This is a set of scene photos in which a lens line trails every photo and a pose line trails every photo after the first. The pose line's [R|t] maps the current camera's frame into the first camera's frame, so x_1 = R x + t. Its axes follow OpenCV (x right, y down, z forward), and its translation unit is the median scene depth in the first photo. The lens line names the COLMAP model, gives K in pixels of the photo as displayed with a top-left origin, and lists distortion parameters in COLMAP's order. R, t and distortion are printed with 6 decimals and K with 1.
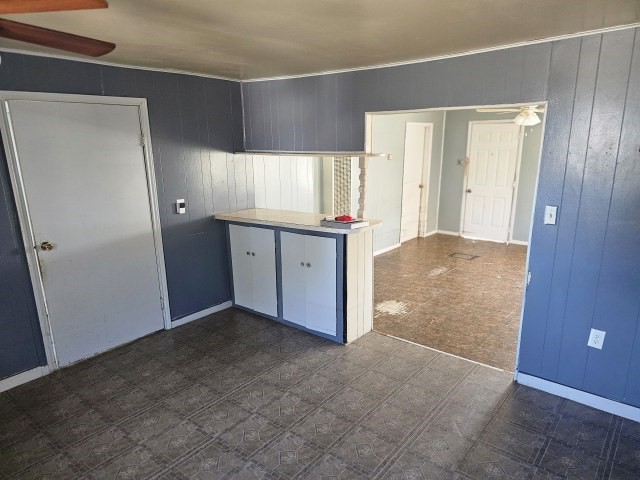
lens RADIAL K [[440.5, 0, 322.7], [0, 440.5, 233.3], [0, 0, 1]] dist [0.048851, -0.007789]
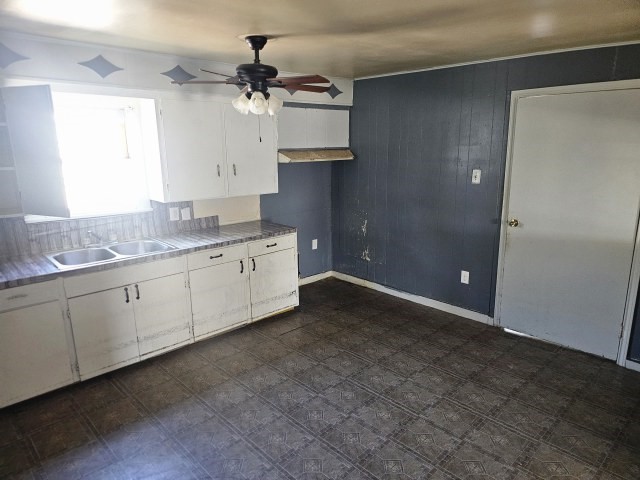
lens RADIAL K [[440.5, 0, 319.5], [0, 440.5, 243.4], [0, 0, 1]] dist [0.048851, -0.007789]
pose [[-0.143159, 0.241915, -0.959678, 0.570822], [-0.184365, 0.946175, 0.266014, -0.134583], [0.972376, 0.215013, -0.090853, 0.630132]]
